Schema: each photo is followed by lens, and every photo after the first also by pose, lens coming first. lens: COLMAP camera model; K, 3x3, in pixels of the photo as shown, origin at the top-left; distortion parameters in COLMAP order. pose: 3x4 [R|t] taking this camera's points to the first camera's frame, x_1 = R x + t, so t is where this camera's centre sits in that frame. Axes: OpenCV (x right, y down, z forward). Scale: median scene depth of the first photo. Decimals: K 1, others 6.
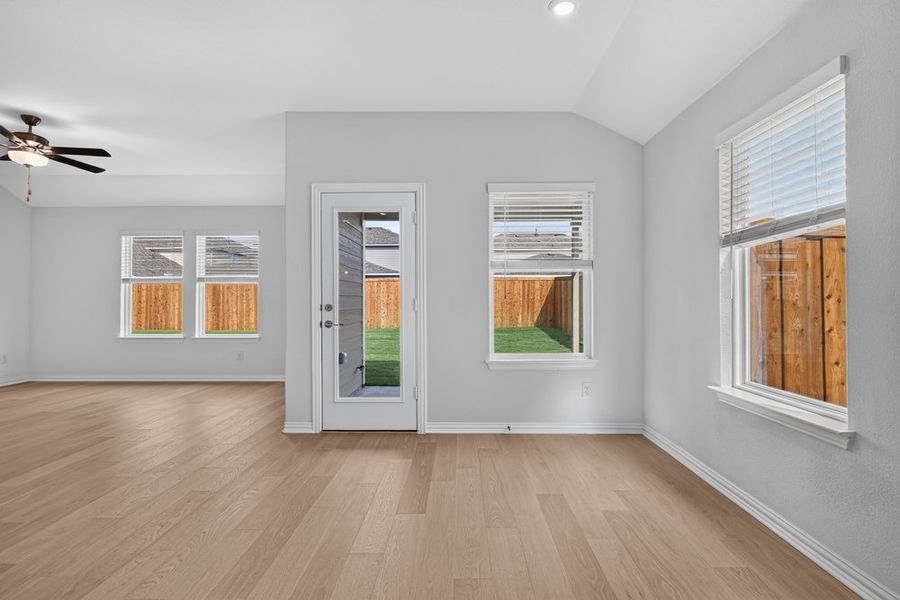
lens RADIAL K [[453.9, 0, 450.0], [0, 453.9, 300.0], [0, 0, 1]] dist [-0.002182, -0.001014]
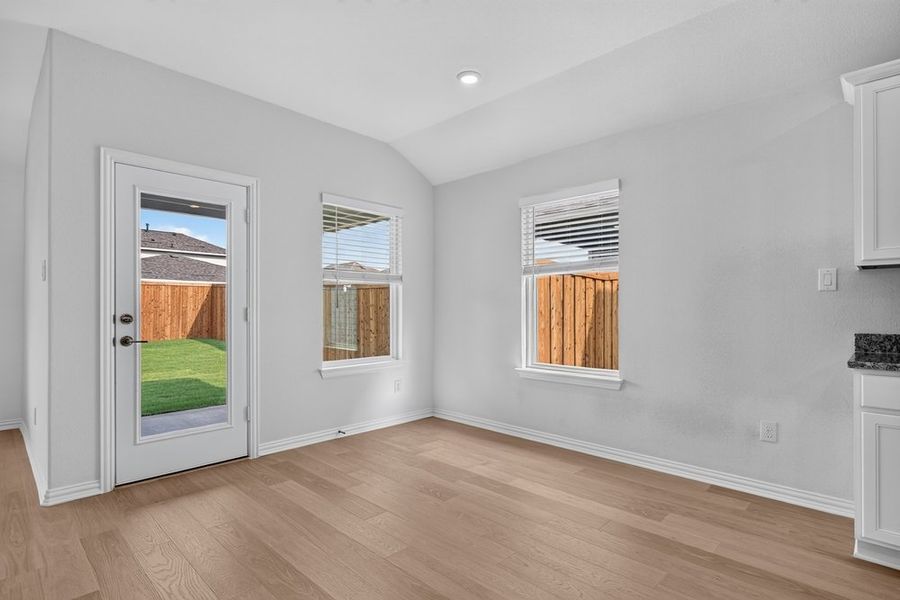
lens RADIAL K [[449.3, 0, 450.0], [0, 449.3, 313.6], [0, 0, 1]] dist [0.000128, -0.000162]
pose [[0.680564, -0.004063, 0.732678, -0.445735], [-0.003778, 0.999952, 0.009055, -0.000254], [-0.732679, -0.008931, 0.680516, 0.113012]]
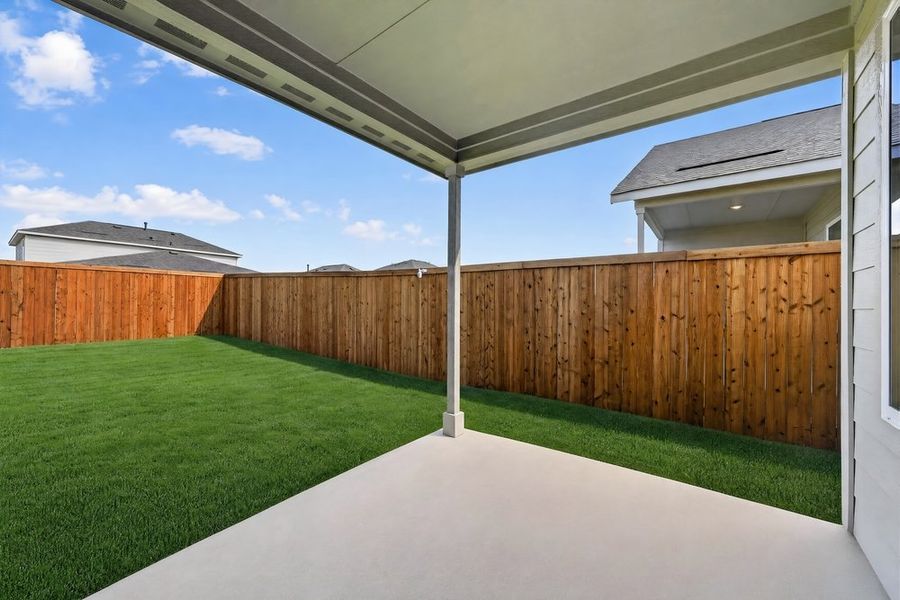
lens RADIAL K [[361.7, 0, 449.2], [0, 361.7, 309.5], [0, 0, 1]] dist [0.000100, -0.000111]
pose [[0.599293, -0.003399, 0.800523, -0.212940], [-0.004646, 0.999959, 0.007724, 0.026124], [-0.800516, -0.008348, 0.599253, 1.116592]]
